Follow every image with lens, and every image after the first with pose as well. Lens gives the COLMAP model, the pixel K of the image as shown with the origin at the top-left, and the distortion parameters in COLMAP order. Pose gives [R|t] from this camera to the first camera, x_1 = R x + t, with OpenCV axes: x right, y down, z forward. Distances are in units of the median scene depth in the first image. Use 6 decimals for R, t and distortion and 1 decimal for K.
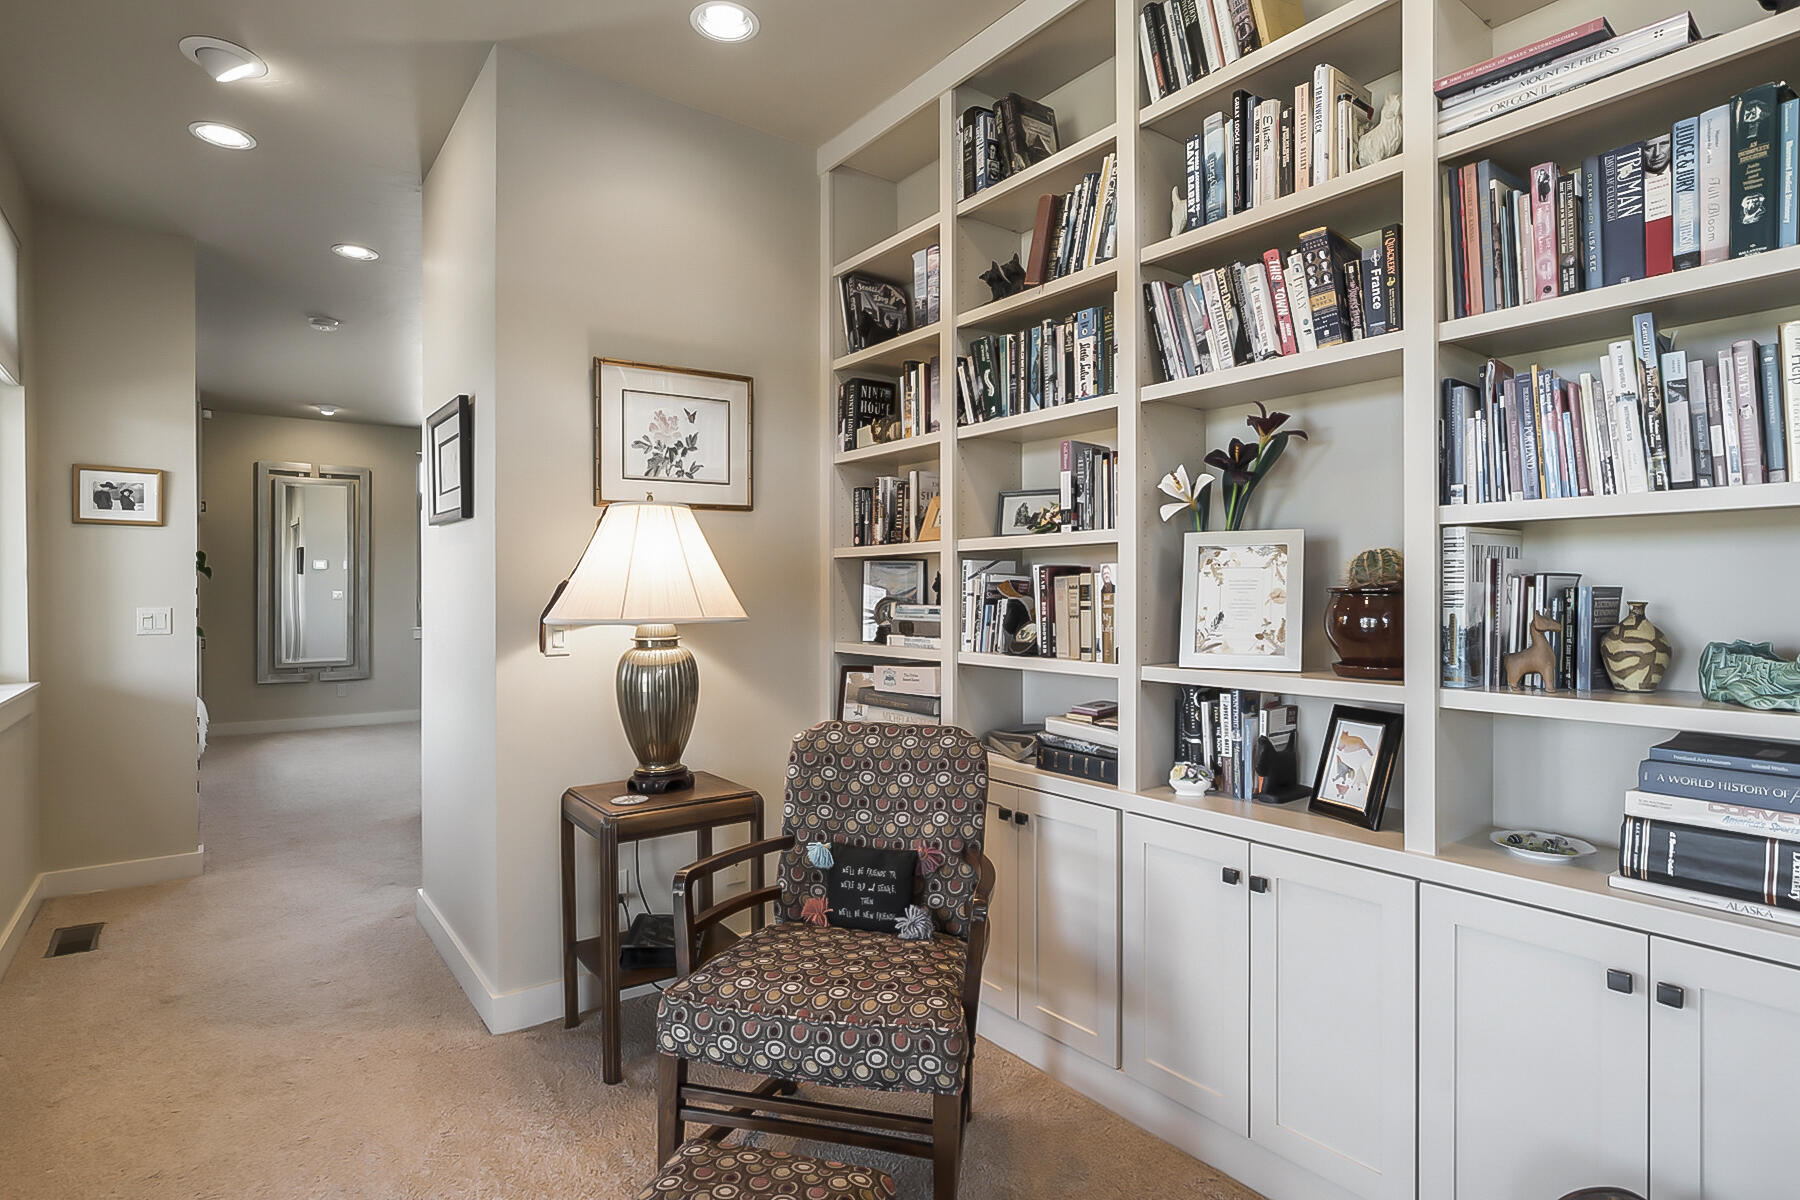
lens RADIAL K [[936.5, 0, 894.6], [0, 936.5, 584.4], [0, 0, 1]] dist [-0.001416, -0.000614]
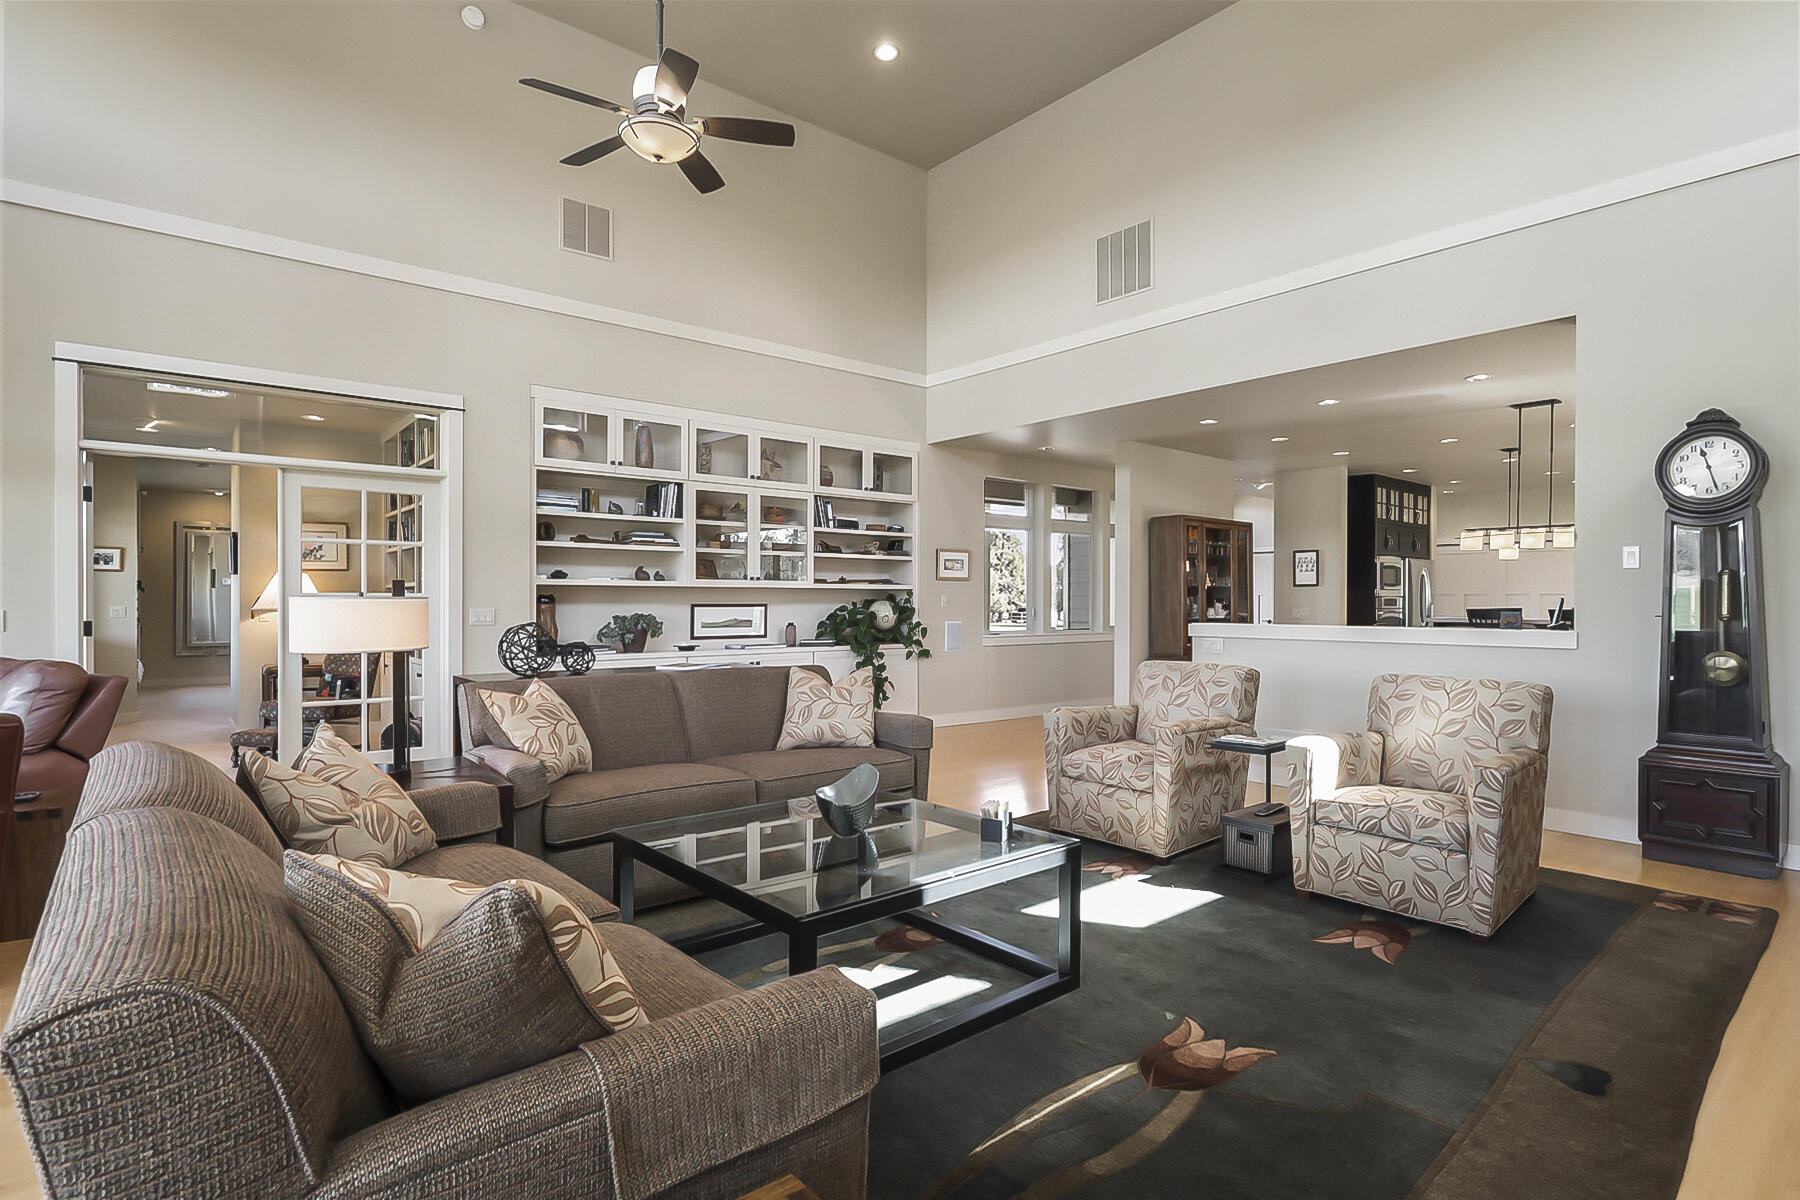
lens RADIAL K [[920.5, 0, 900.0], [0, 920.5, 600.0], [0, 0, 1]] dist [0.001236, 0.000701]
pose [[0.998729, 0.005254, 0.050125, 1.036613], [-0.005407, 0.999981, 0.002912, -0.007352], [-0.050109, -0.003179, 0.998739, -1.387800]]
